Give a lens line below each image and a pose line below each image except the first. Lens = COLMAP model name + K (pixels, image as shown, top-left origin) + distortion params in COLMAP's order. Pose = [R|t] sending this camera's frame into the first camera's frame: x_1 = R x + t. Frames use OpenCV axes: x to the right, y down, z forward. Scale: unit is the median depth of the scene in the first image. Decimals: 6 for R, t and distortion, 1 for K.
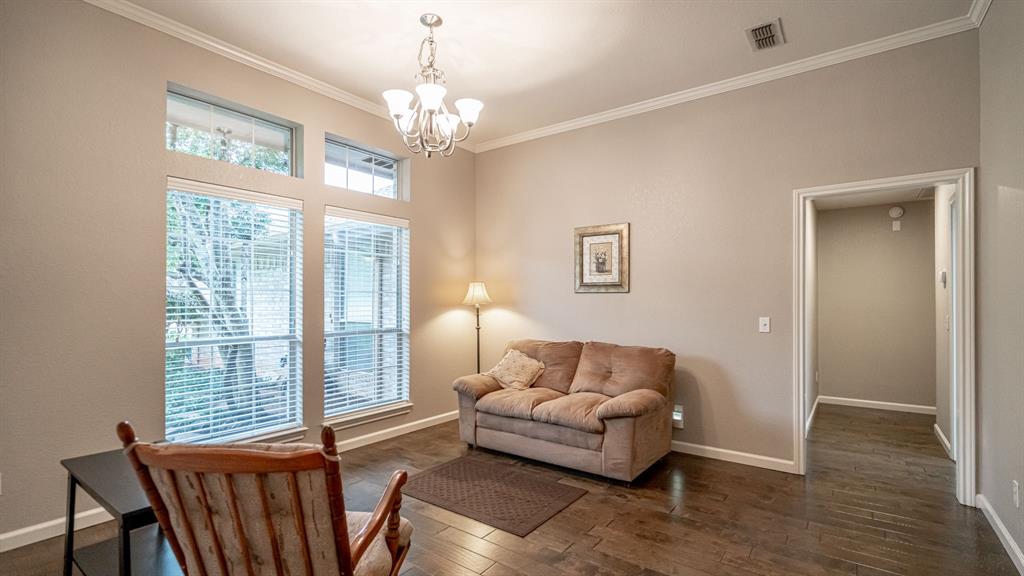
lens RADIAL K [[474.9, 0, 508.7], [0, 474.9, 295.1], [0, 0, 1]] dist [-0.000078, 0.000510]
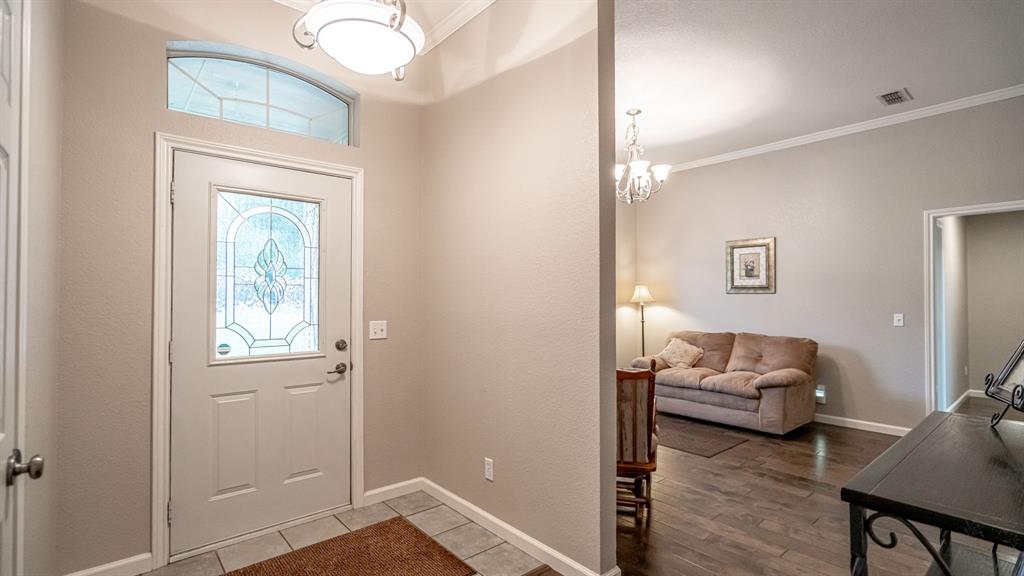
lens RADIAL K [[474.9, 0, 516.2], [0, 474.9, 288.3], [0, 0, 1]] dist [-0.000078, 0.000510]
pose [[0.976025, -0.005337, -0.217595, -0.152327], [0.004032, 0.999971, -0.006440, -0.015254], [0.217623, 0.005408, 0.976018, -0.396918]]
